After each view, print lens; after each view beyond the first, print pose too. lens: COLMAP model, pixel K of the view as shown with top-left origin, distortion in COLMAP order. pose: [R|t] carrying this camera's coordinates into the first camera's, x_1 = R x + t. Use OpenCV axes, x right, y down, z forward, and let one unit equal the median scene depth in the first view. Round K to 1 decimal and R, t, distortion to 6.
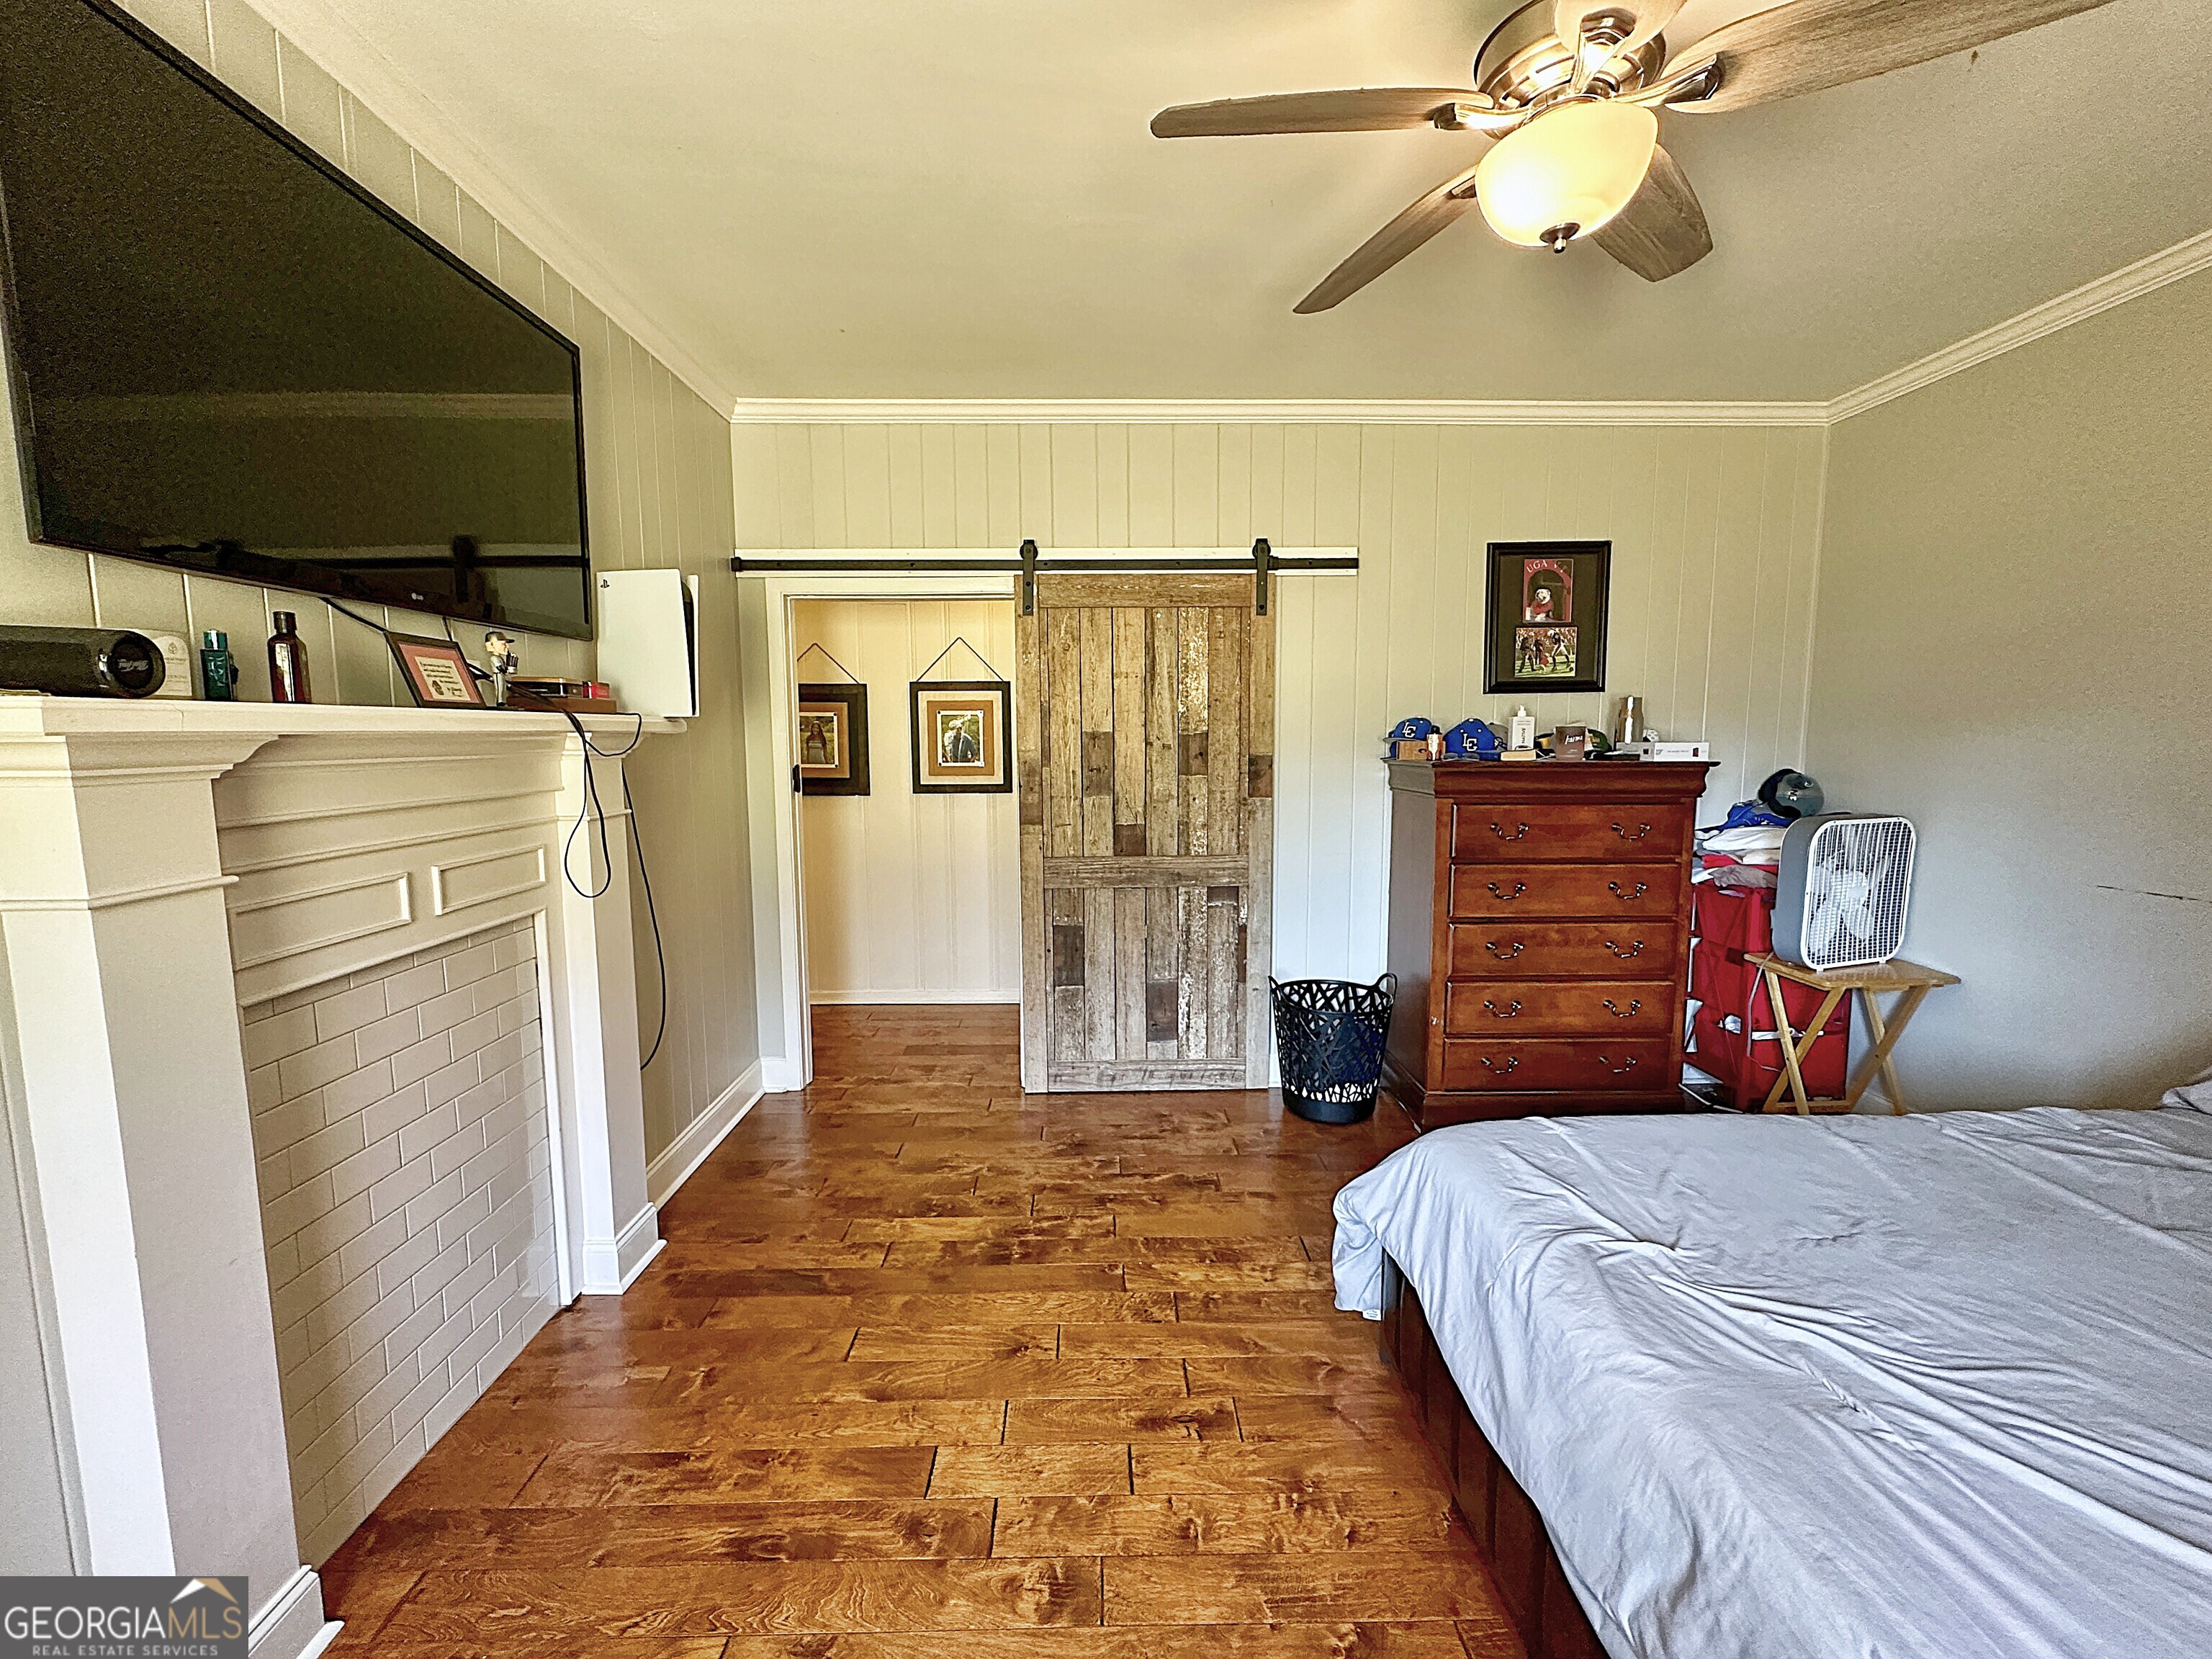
lens RADIAL K [[887.3, 0, 1106.0], [0, 887.3, 829.5], [0, 0, 1]] dist [-0.001435, 0.000773]
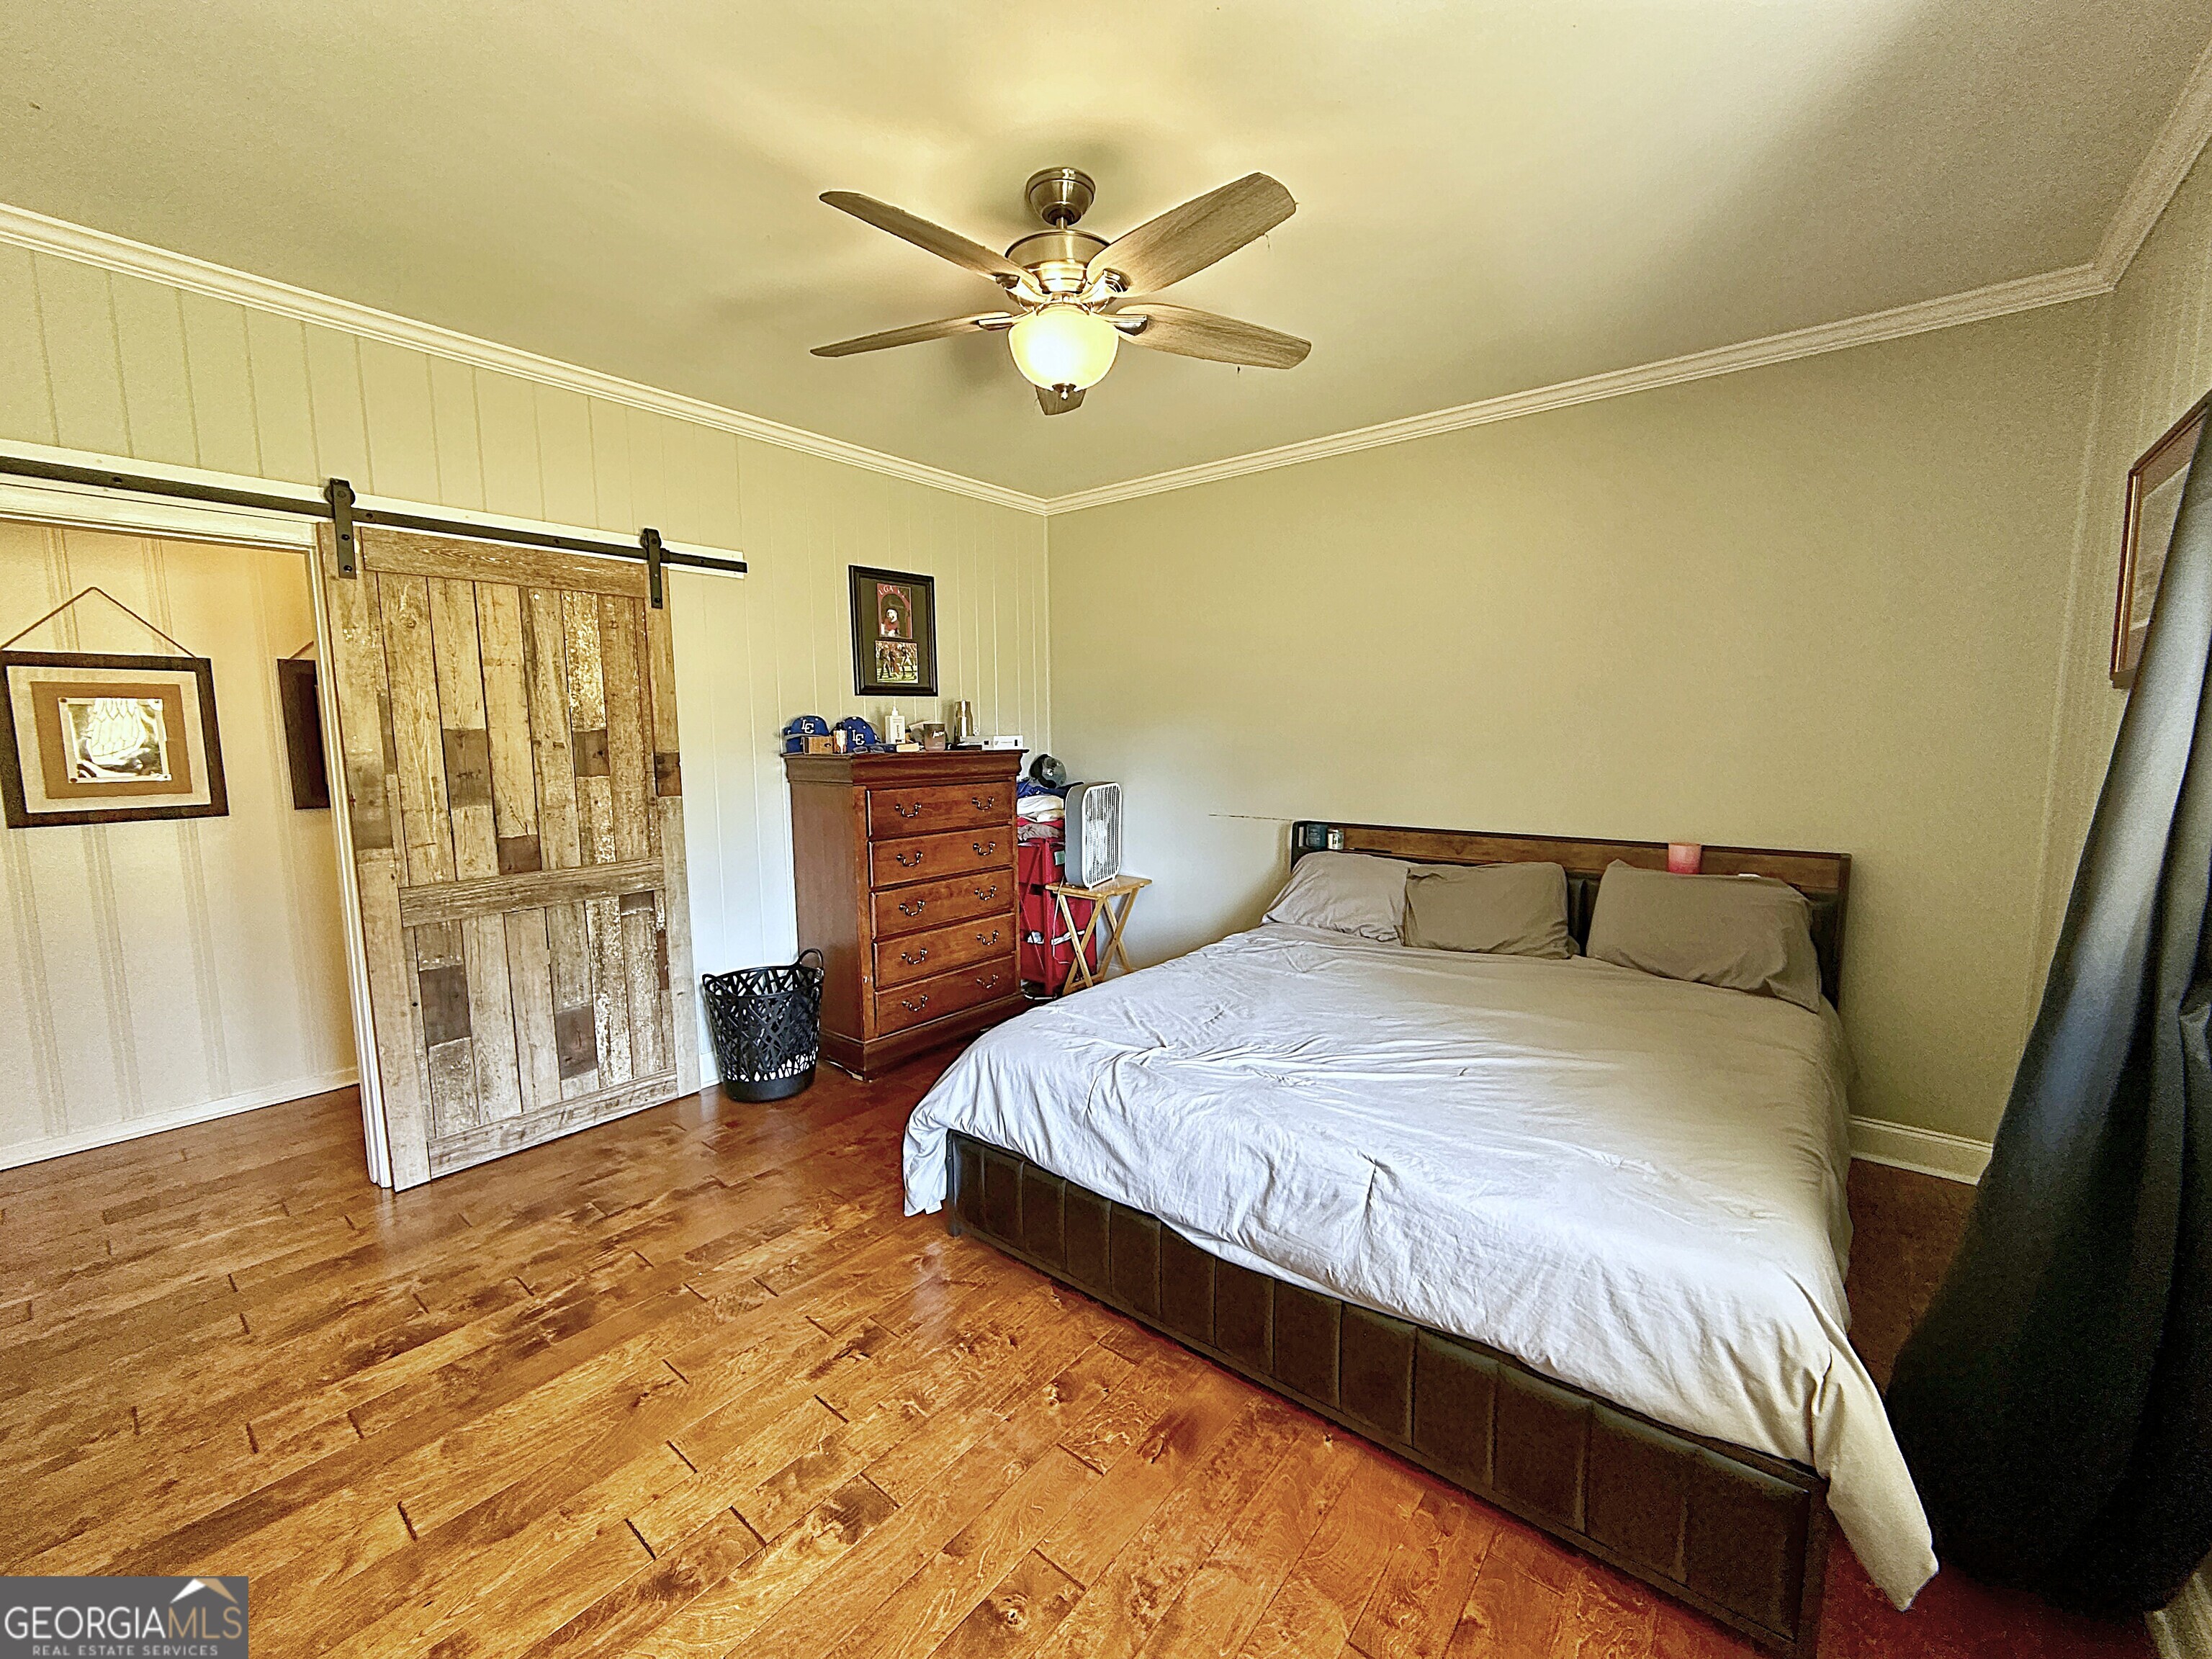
lens RADIAL K [[882.8, 0, 1106.0], [0, 882.8, 829.5], [0, 0, 1]] dist [-0.001230, -0.000021]
pose [[0.645580, -0.088729, 0.758521, -0.259430], [0.086547, 0.995329, 0.042769, 0.000249], [-0.758773, 0.038037, 0.650244, 0.009678]]
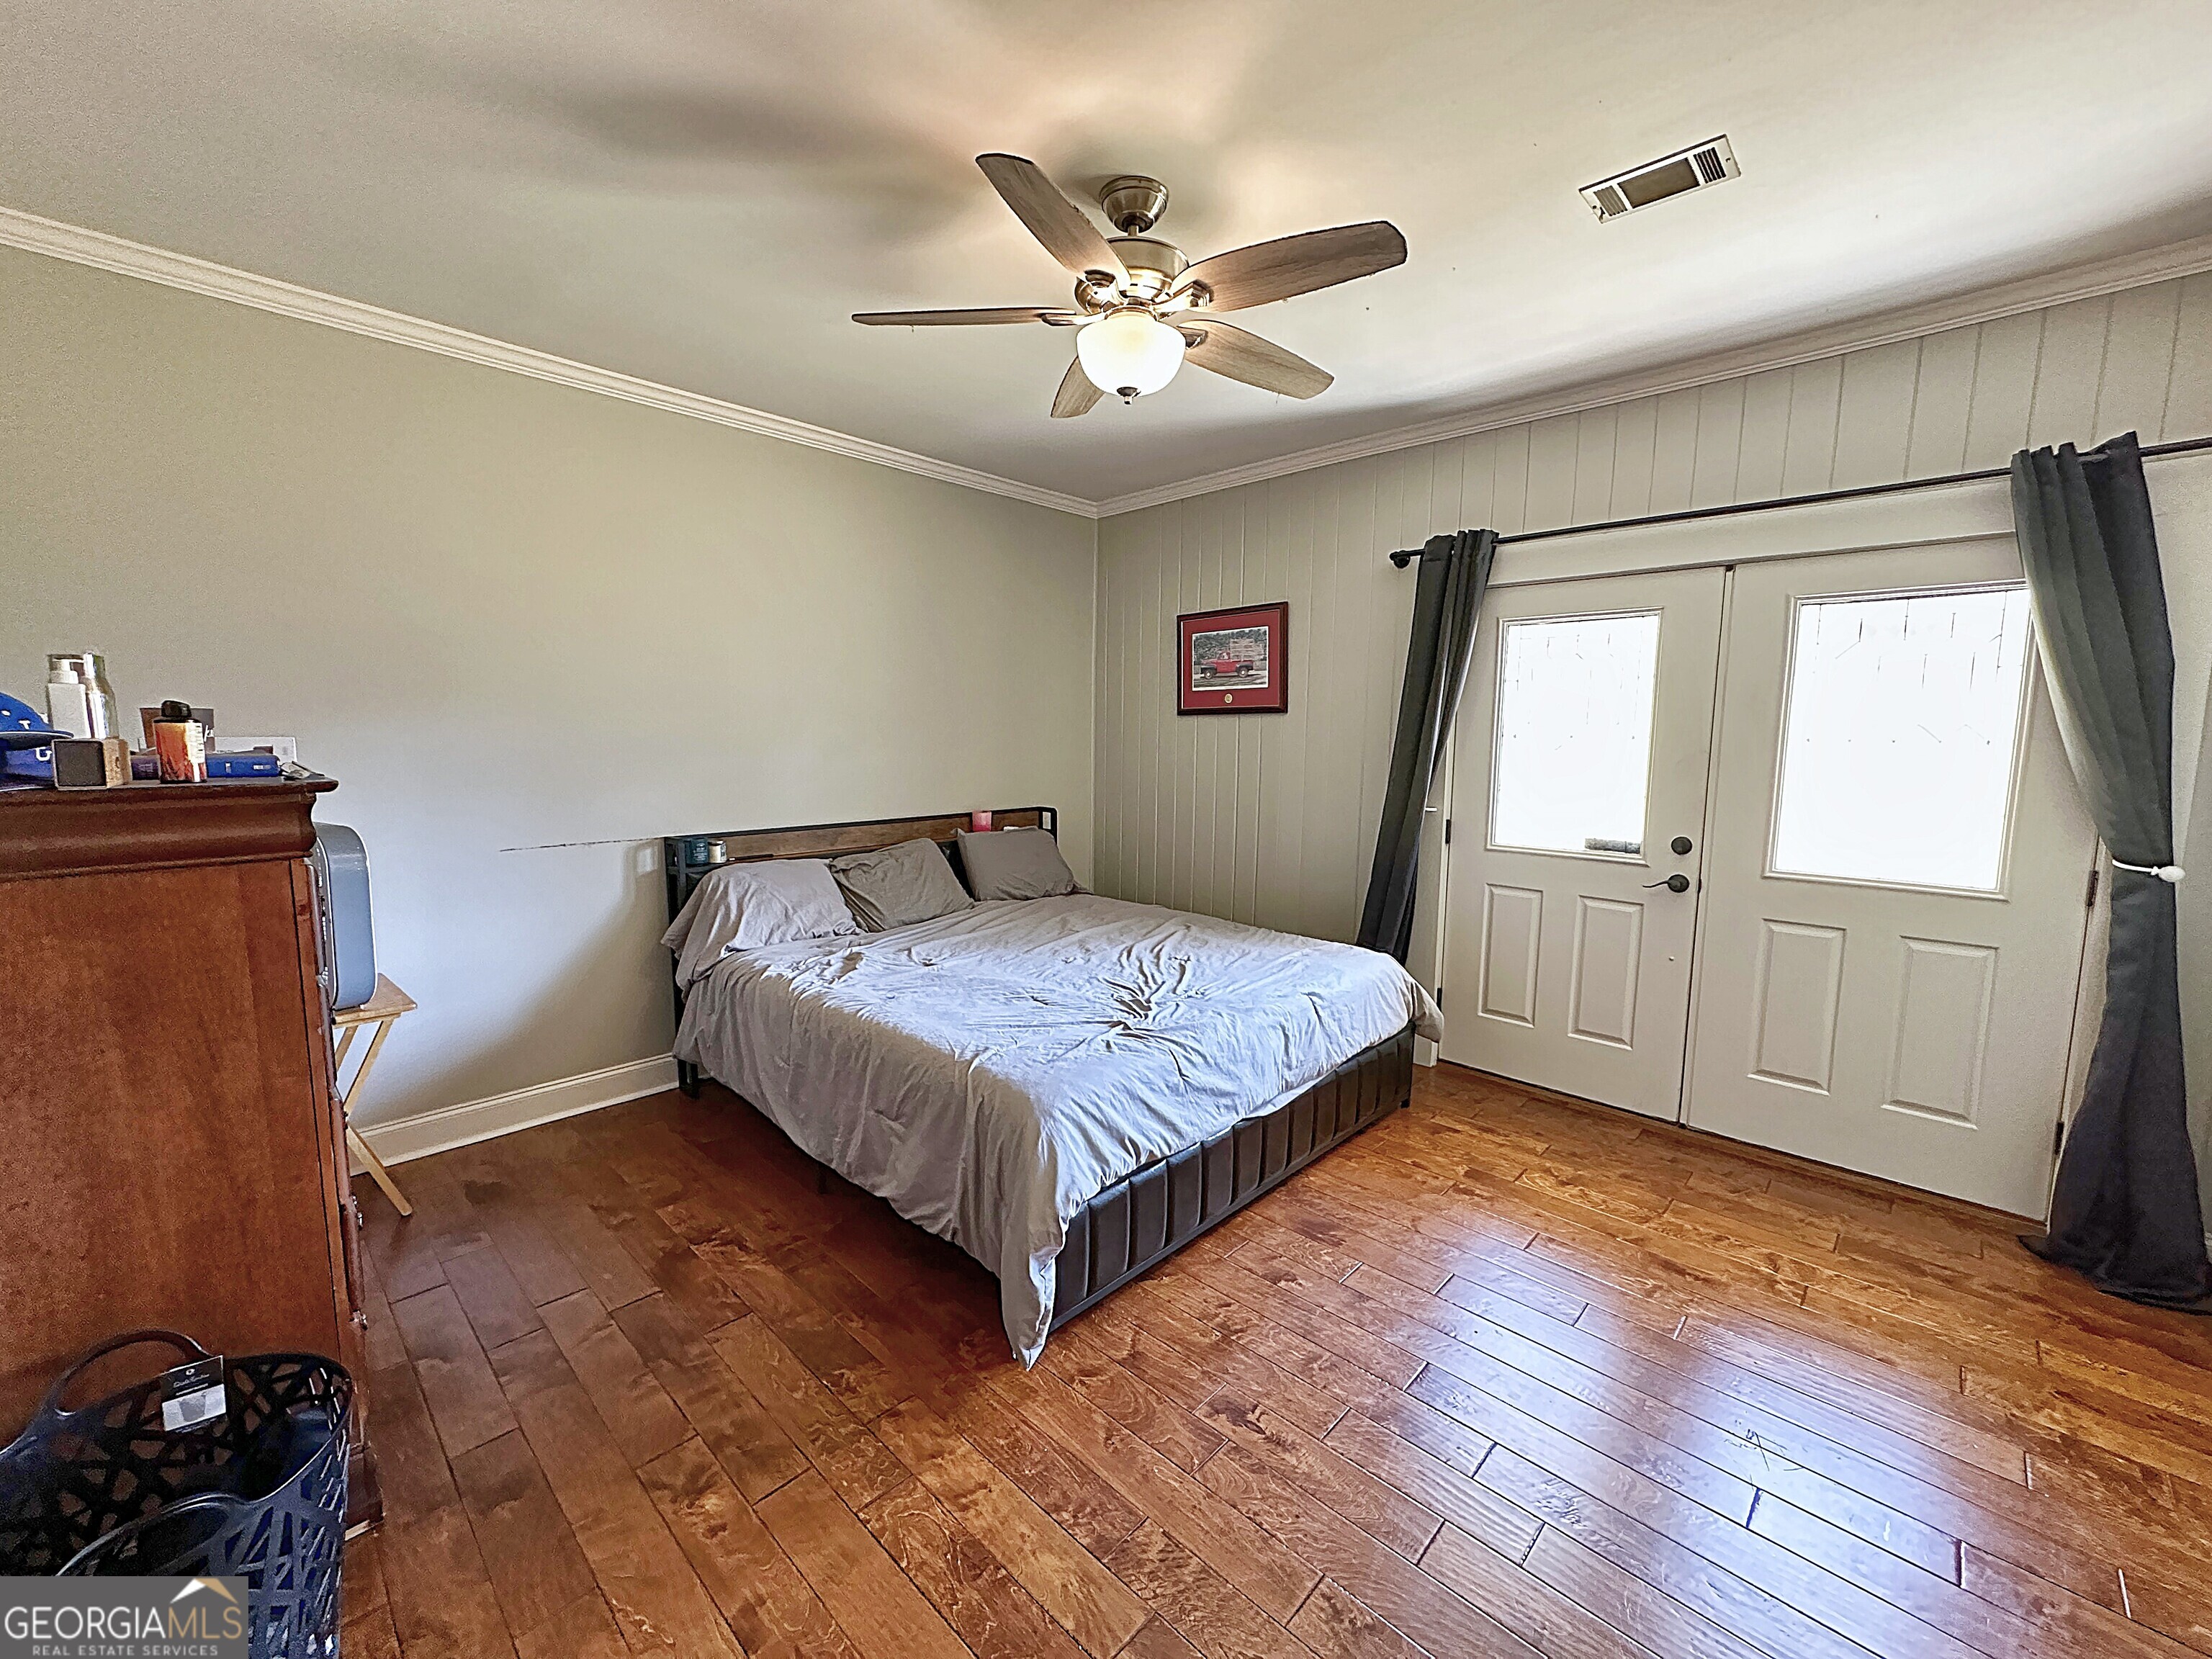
lens RADIAL K [[883.7, 0, 1101.9], [0, 883.7, 827.7], [0, 0, 1]] dist [-0.001270, 0.000686]
pose [[-0.704246, -0.083417, 0.705038, -0.235306], [0.068193, 0.980534, 0.184129, -0.098528], [-0.706673, 0.177751, -0.684849, 0.914856]]
